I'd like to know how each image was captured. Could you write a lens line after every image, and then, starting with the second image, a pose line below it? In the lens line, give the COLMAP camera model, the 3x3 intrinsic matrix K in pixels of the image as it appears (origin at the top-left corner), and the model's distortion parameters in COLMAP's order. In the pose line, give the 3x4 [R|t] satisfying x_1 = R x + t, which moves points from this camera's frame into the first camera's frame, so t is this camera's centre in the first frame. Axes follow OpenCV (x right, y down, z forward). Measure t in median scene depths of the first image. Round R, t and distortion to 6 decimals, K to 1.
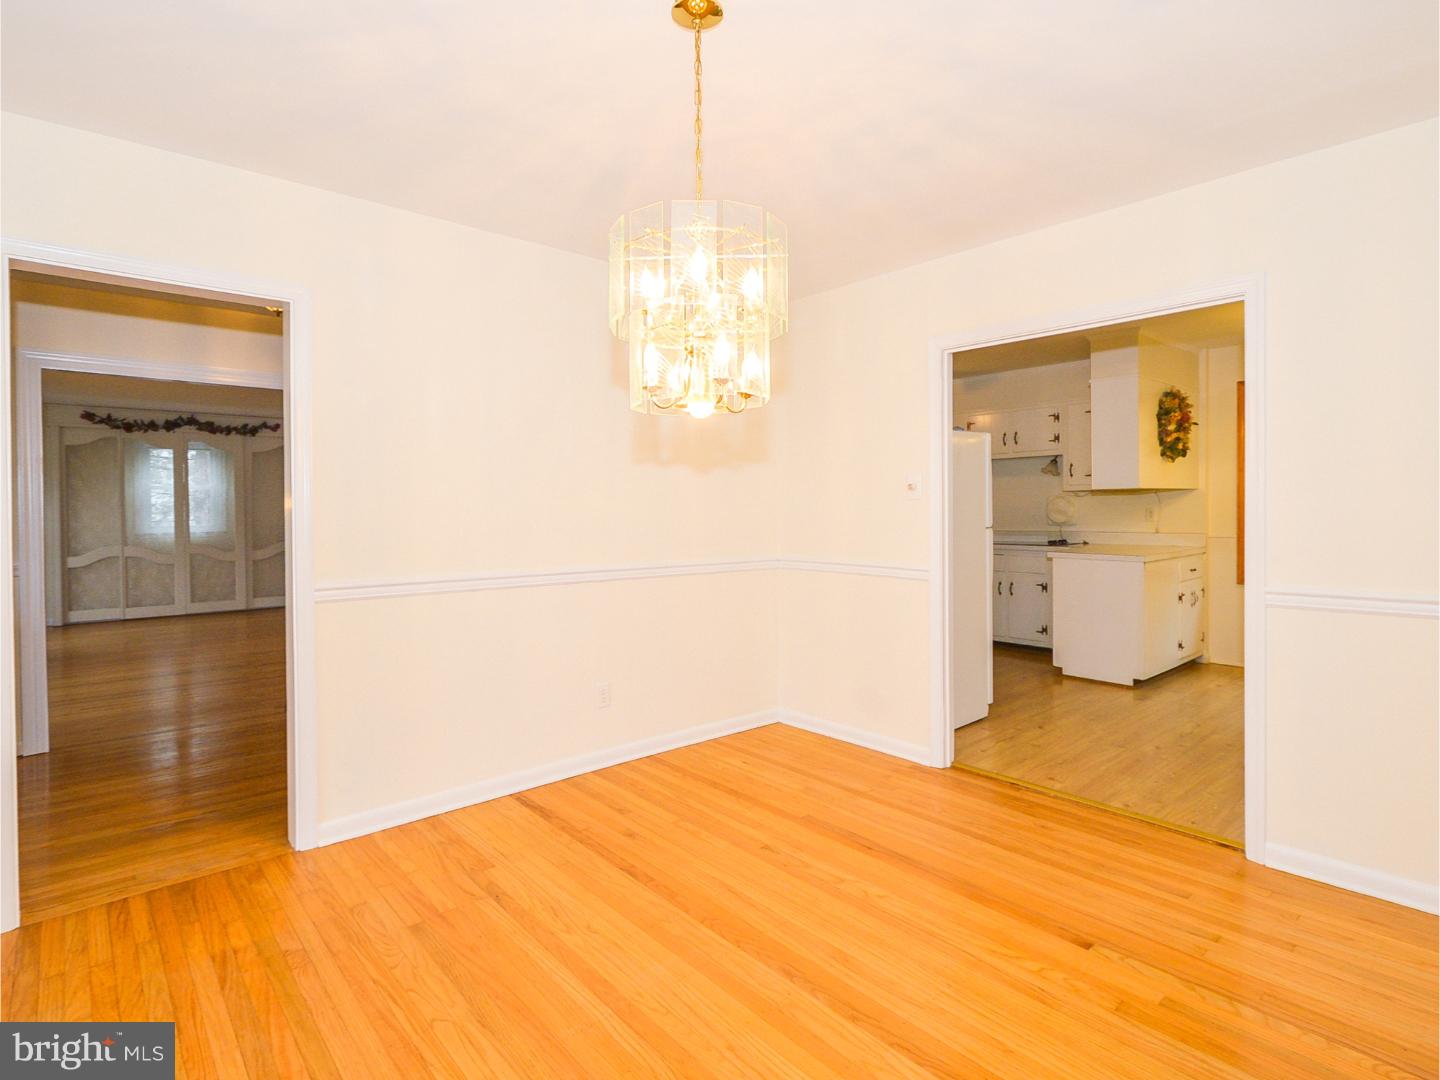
lens RADIAL K [[743.5, 0, 726.6], [0, 743.5, 524.7], [0, 0, 1]] dist [0.002516, -0.004026]
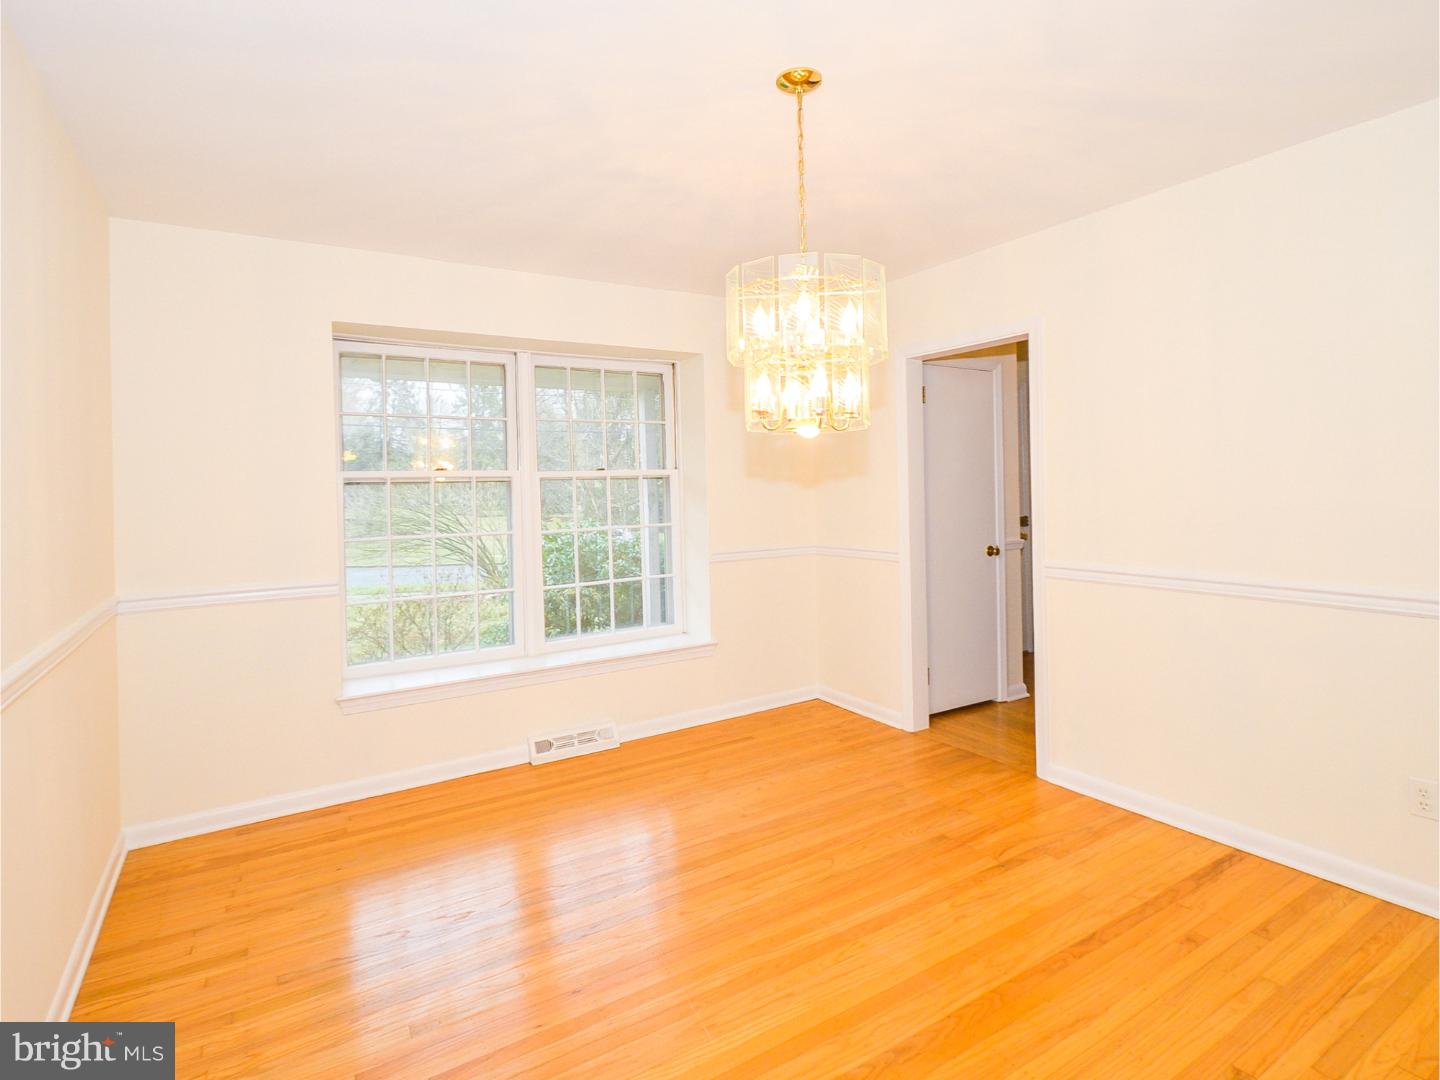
lens RADIAL K [[743.5, 0, 721.6], [0, 743.5, 530.9], [0, 0, 1]] dist [0.002516, -0.004026]
pose [[-0.174871, 0.056848, -0.982949, 0.770681], [-0.000912, 0.998322, 0.057899, -0.037609], [0.984591, 0.011021, -0.174525, 0.779116]]
